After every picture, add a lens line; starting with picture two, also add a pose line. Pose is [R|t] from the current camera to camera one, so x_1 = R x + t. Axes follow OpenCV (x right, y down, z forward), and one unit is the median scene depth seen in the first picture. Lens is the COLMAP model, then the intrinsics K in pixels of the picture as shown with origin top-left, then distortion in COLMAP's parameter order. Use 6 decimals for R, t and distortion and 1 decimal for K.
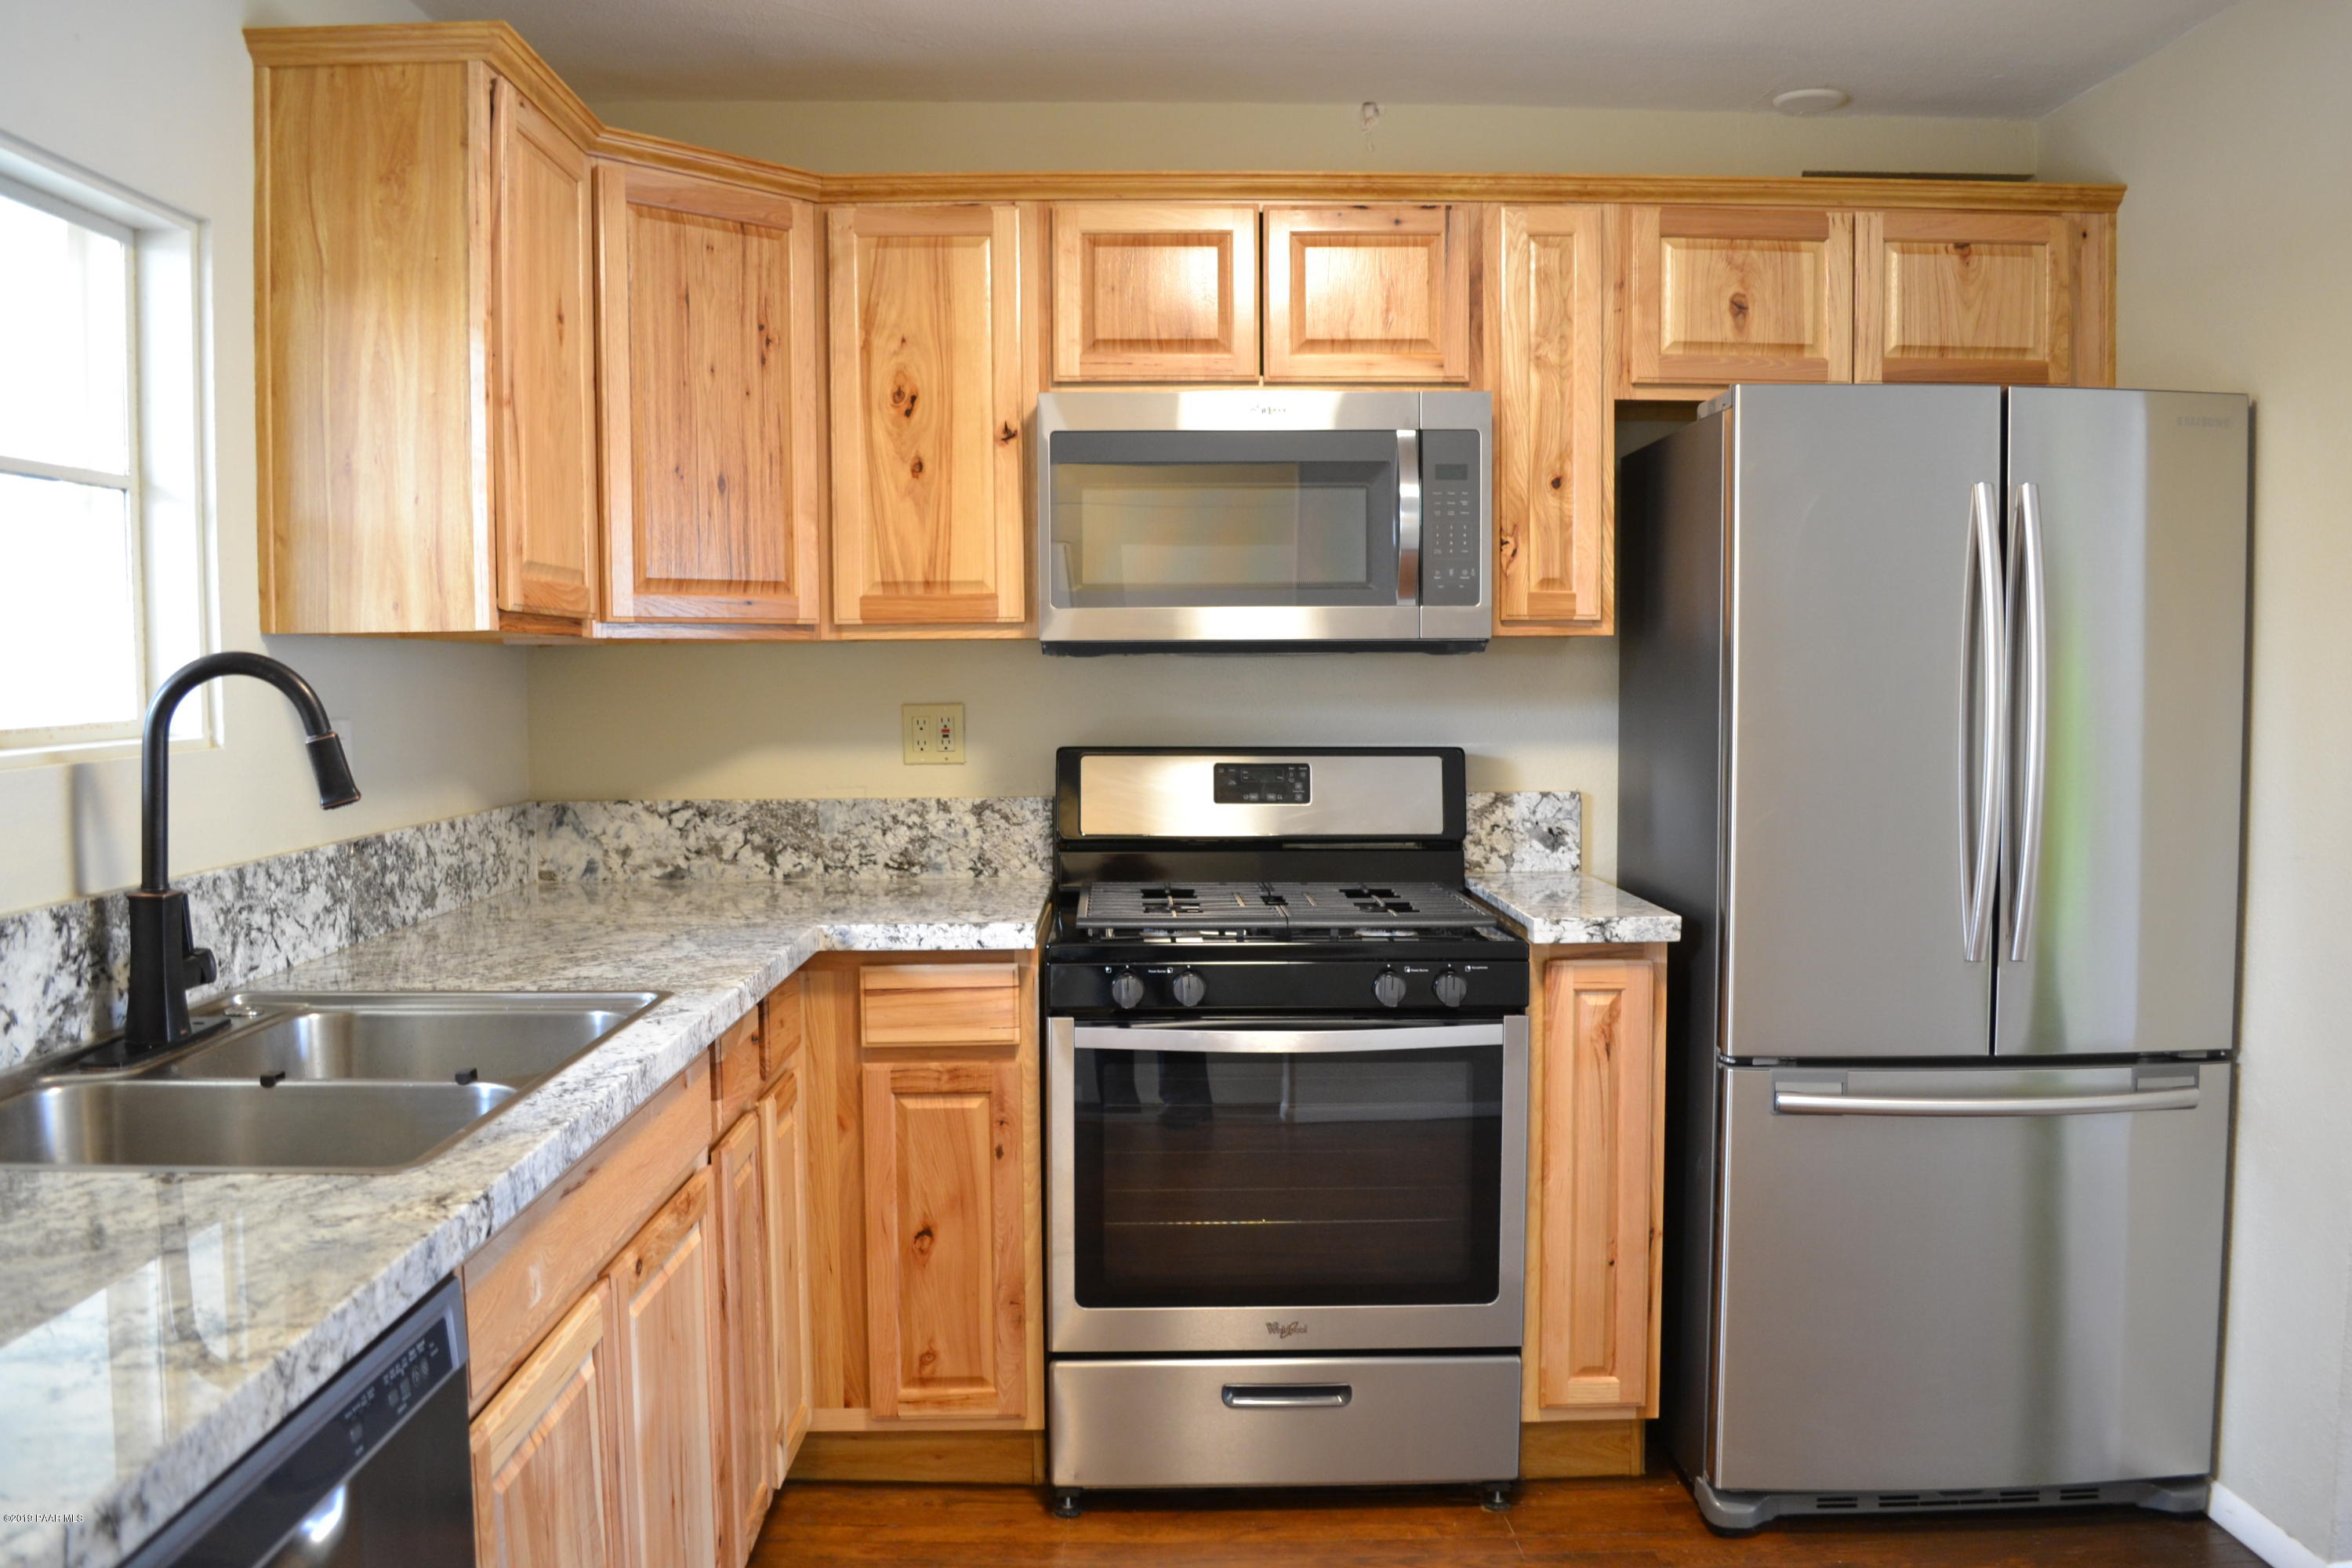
lens RADIAL K [[1899.3, 0, 1164.1], [0, 1899.3, 784.6], [0, 0, 1]] dist [-0.078112, 0.008121]
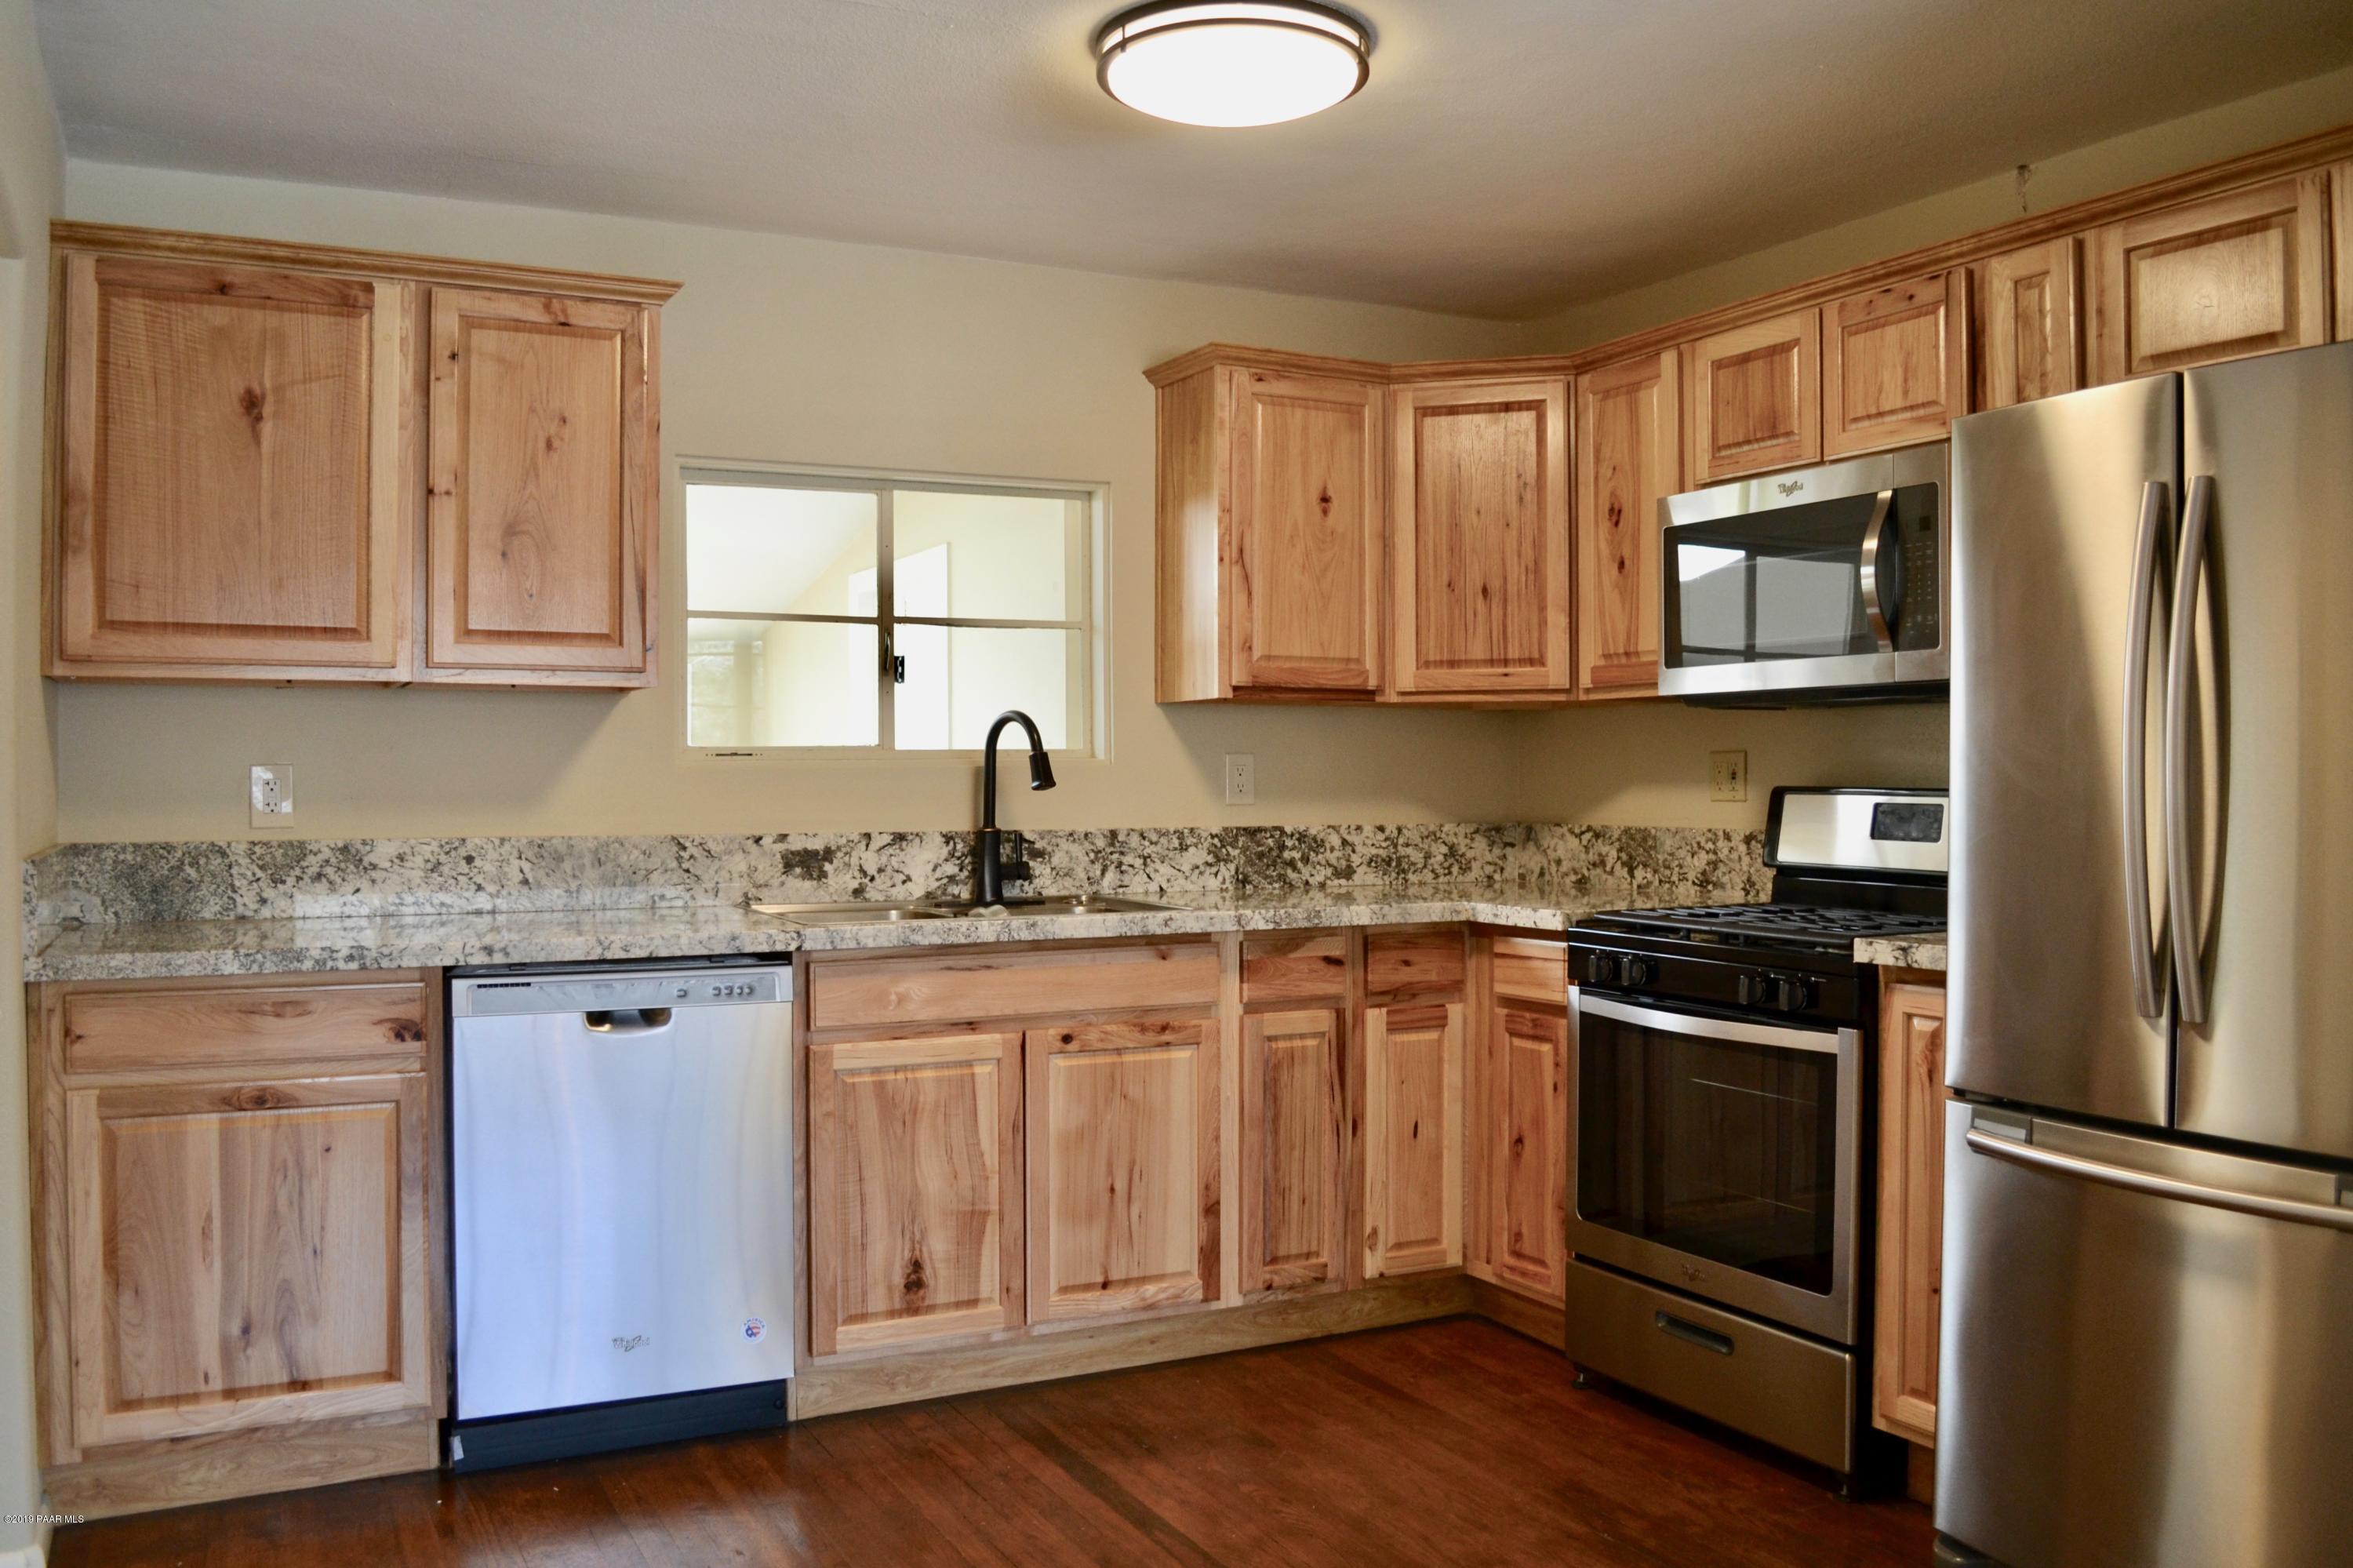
lens RADIAL K [[1900.1, 0, 1164.6], [0, 1900.1, 784.6], [0, 0, 1]] dist [-0.078112, 0.008121]
pose [[0.439896, 0.008559, -0.898008, 0.910277], [-0.056703, 0.998224, -0.018262, 0.023780], [0.896257, 0.058954, 0.439600, 0.165856]]
